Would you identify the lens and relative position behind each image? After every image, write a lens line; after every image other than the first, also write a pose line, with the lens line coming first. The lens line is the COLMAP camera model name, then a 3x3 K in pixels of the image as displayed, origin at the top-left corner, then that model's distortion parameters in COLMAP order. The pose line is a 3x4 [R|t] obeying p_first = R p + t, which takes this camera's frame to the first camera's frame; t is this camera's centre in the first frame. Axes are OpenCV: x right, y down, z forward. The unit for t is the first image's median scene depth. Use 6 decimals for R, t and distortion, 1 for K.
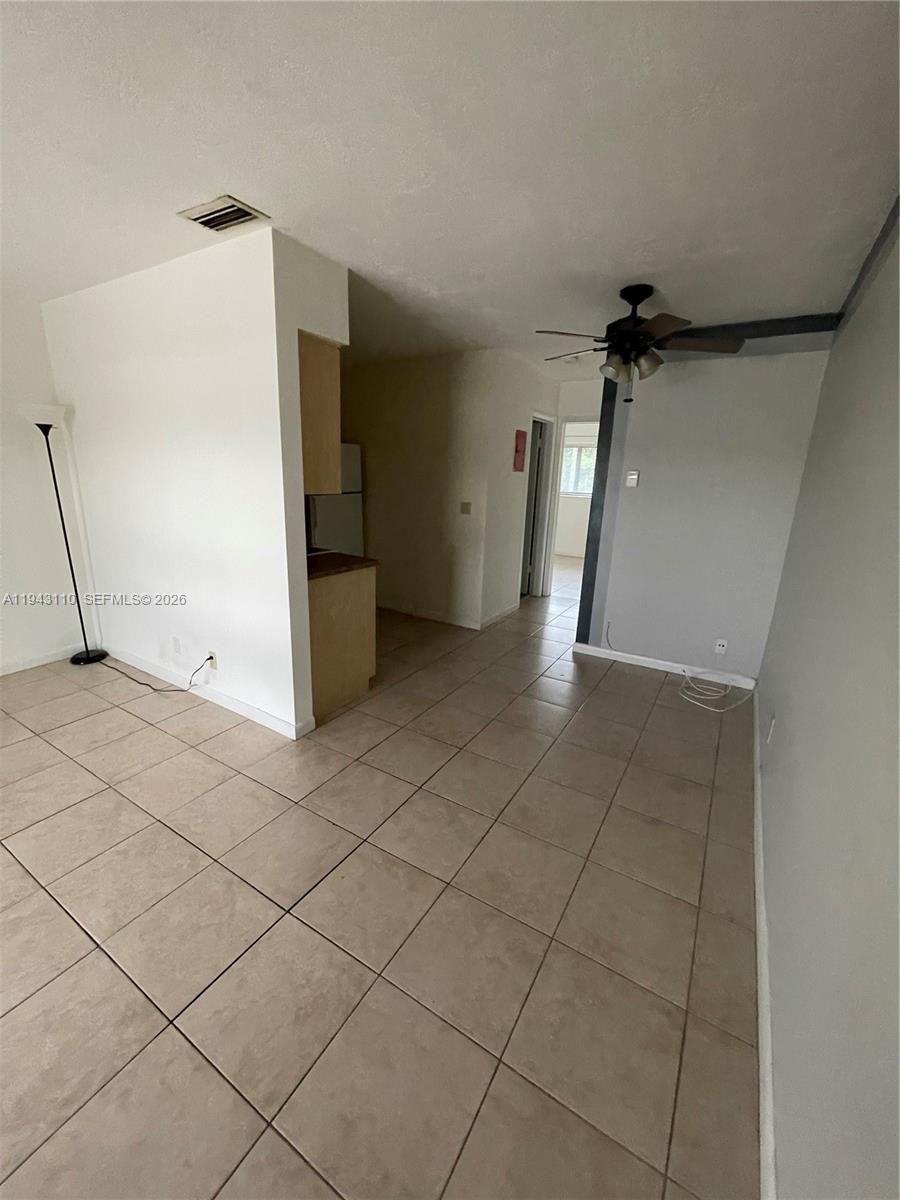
lens RADIAL K [[484.6, 0, 448.1], [0, 484.6, 596.6], [0, 0, 1]] dist [-0.000358, 0.000288]
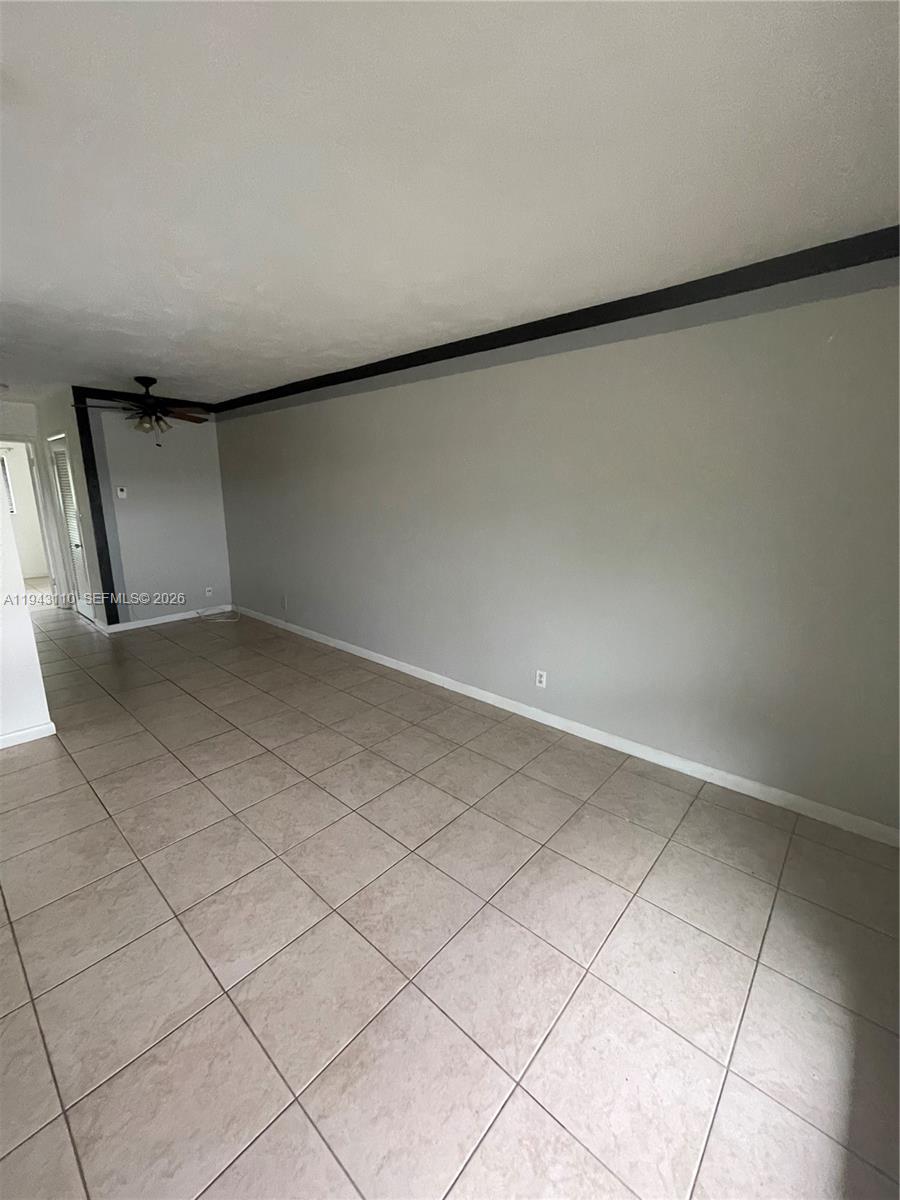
lens RADIAL K [[490.8, 0, 442.1], [0, 490.8, 604.6], [0, 0, 1]] dist [0.002210, 0.000565]
pose [[0.183586, -0.247930, 0.951224, -0.955155], [0.246991, 0.948261, 0.199489, 0.007214], [-0.951468, 0.198320, 0.235324, -0.149930]]
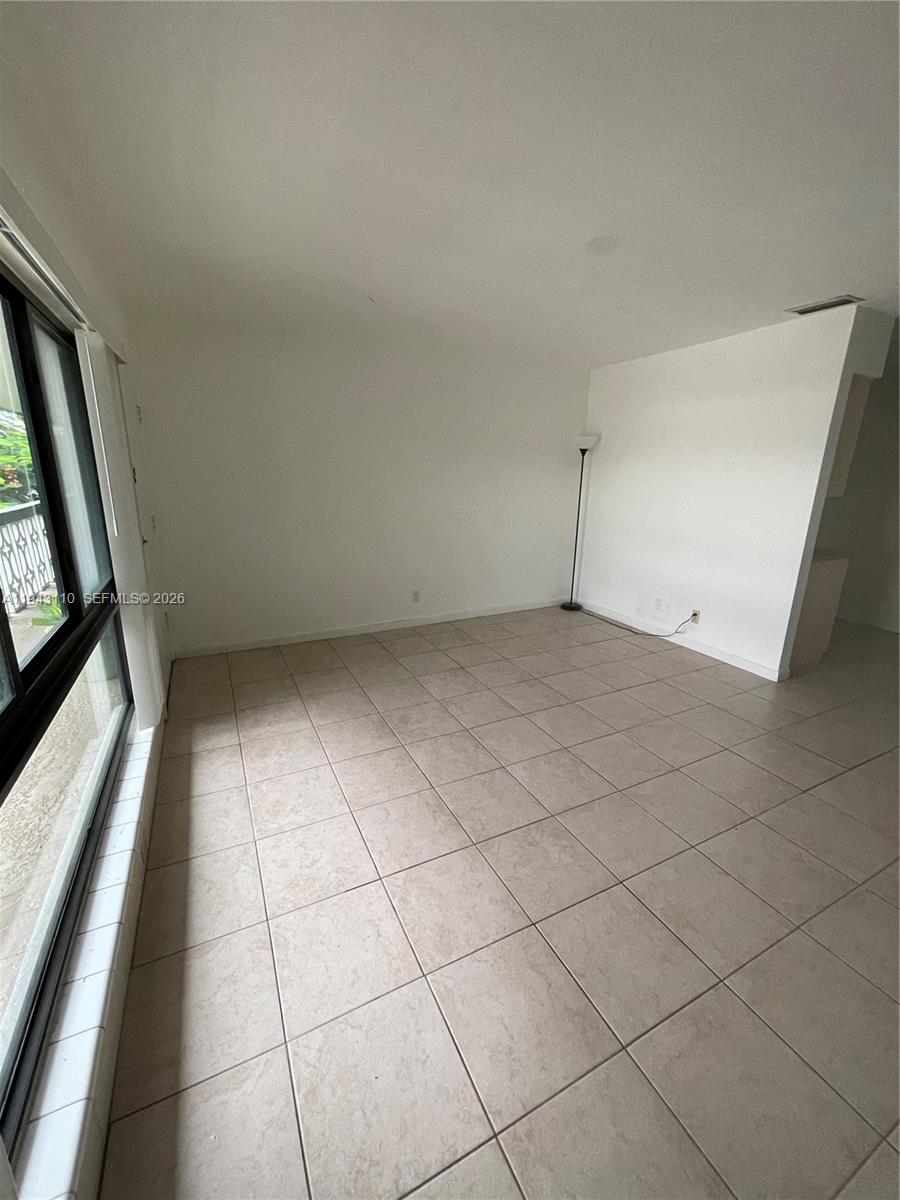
lens RADIAL K [[484.6, 0, 448.1], [0, 484.6, 596.6], [0, 0, 1]] dist [-0.000358, 0.000288]
pose [[0.843406, 0.121756, -0.523299, -0.337770], [-0.128380, 0.991440, 0.023768, 0.122723], [0.521714, 0.047135, 0.851817, -0.492539]]
